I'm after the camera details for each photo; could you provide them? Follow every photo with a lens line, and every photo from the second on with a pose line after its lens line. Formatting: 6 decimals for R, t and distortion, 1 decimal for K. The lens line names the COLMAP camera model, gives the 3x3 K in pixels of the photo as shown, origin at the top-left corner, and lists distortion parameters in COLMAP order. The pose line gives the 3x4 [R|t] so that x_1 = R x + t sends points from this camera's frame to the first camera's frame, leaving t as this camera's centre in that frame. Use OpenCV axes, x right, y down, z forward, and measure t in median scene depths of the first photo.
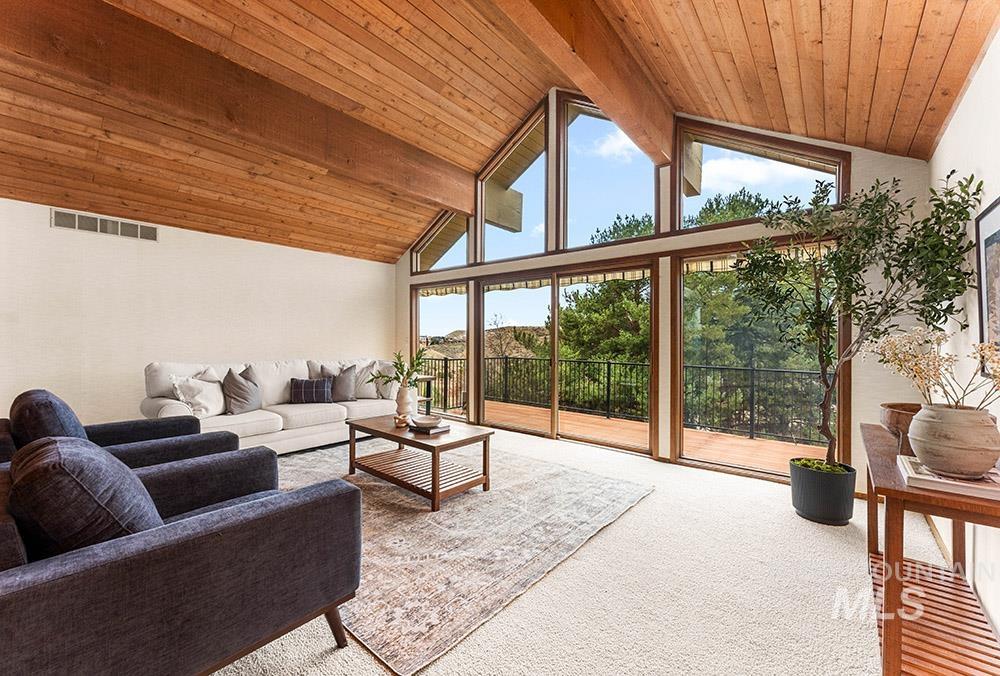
lens RADIAL K [[403.1, 0, 498.6], [0, 403.1, 330.8], [0, 0, 1]] dist [-0.000603, -0.000099]
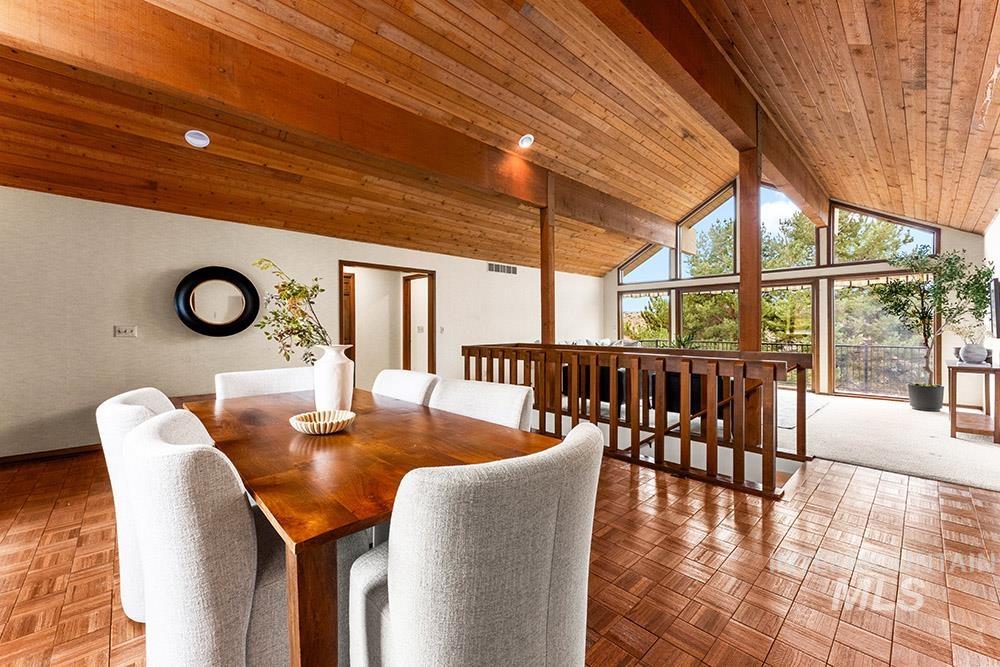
lens RADIAL K [[403.4, 0, 499.4], [0, 403.4, 320.5], [0, 0, 1]] dist [-0.000868, -0.000174]
pose [[0.993217, -0.010136, -0.115835, -0.827205], [0.010519, 0.999941, 0.002694, -0.022479], [0.115801, -0.003894, 0.993265, -0.957171]]
